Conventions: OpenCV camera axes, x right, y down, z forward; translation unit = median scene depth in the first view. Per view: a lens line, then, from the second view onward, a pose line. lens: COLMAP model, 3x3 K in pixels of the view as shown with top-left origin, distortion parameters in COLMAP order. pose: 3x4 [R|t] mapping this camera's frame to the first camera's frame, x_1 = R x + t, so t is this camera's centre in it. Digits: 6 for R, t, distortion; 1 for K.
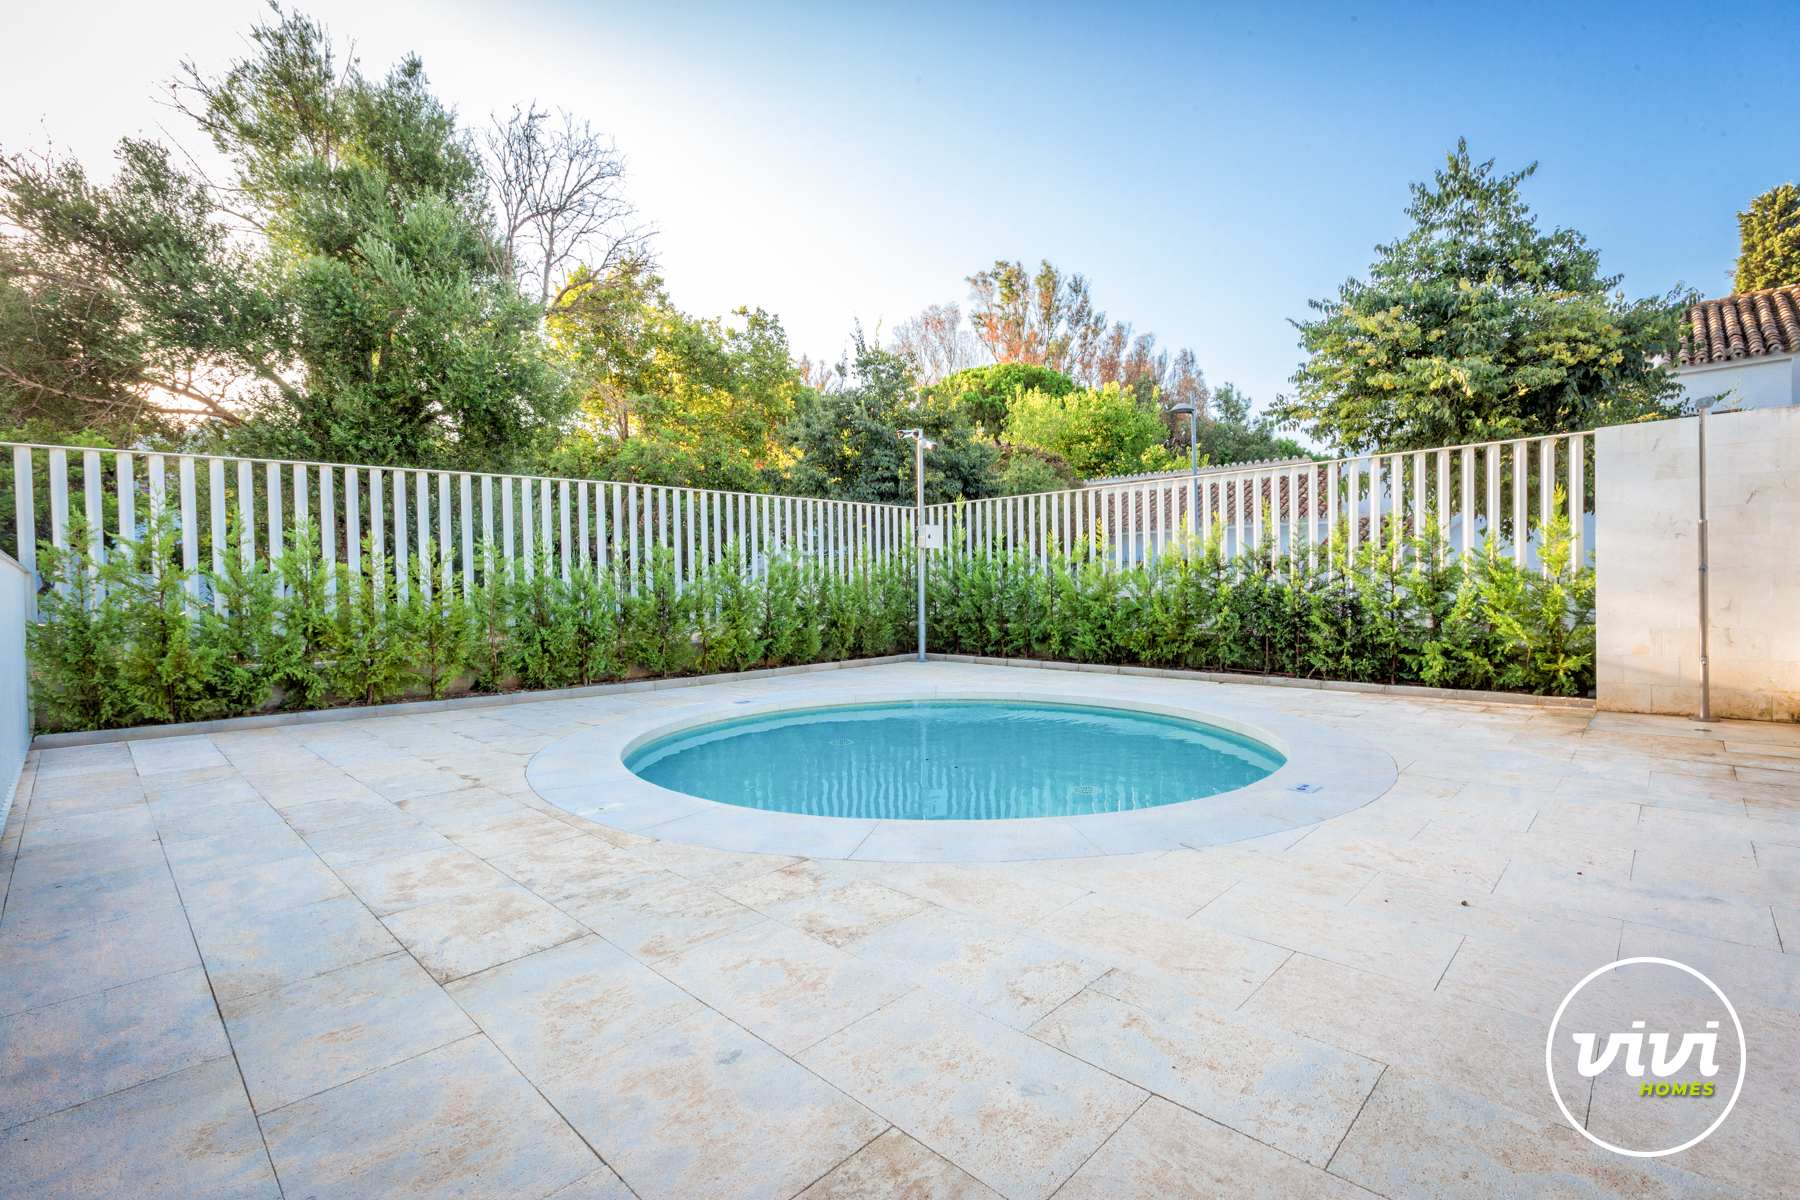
lens RADIAL K [[855.9, 0, 900.6], [0, 855.9, 600.2], [0, 0, 1]] dist [-0.000281, 0.000011]
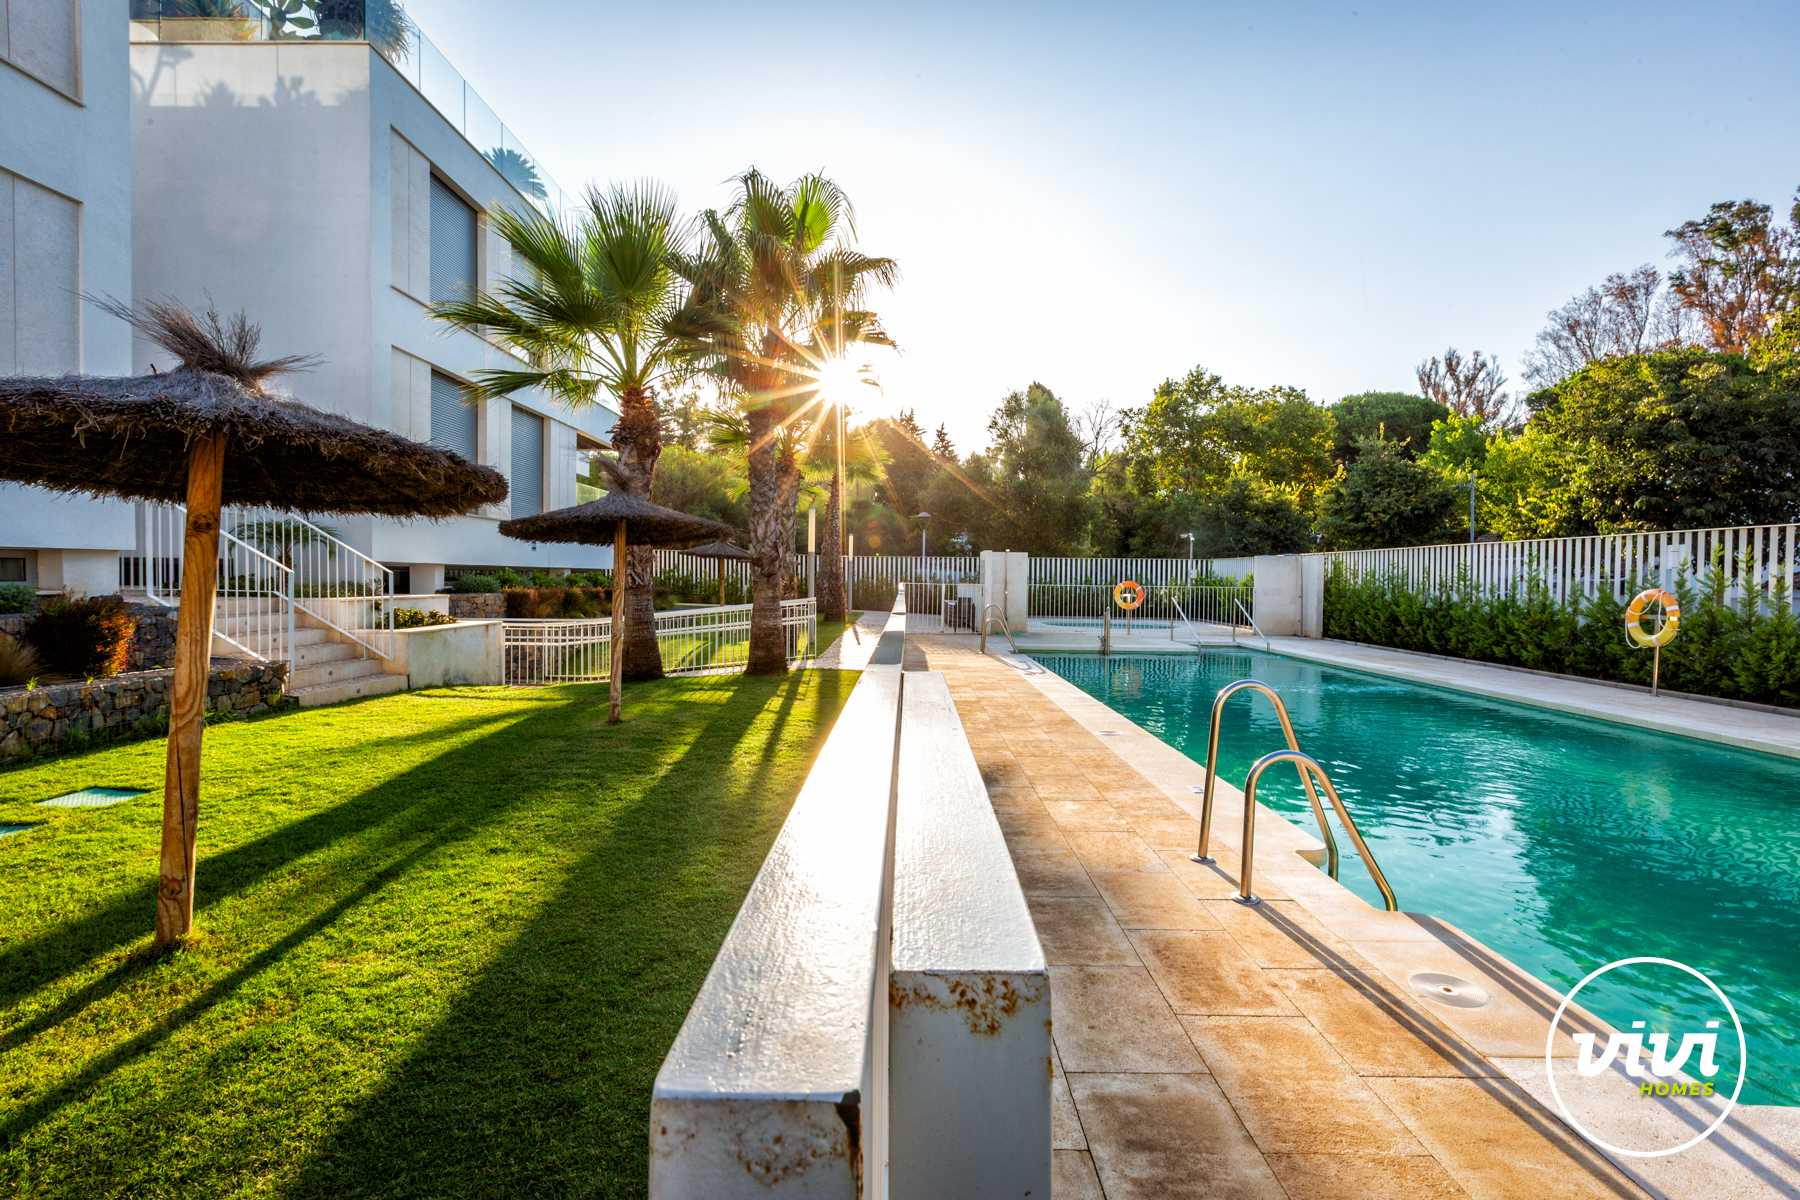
lens RADIAL K [[855.9, 0, 898.2], [0, 855.9, 597.5], [0, 0, 1]] dist [-0.000281, 0.000011]
pose [[0.724542, 0.026980, -0.688702, 0.120271], [-0.023638, 0.999618, 0.014292, -0.006780], [0.688825, 0.005925, 0.724903, -0.147208]]
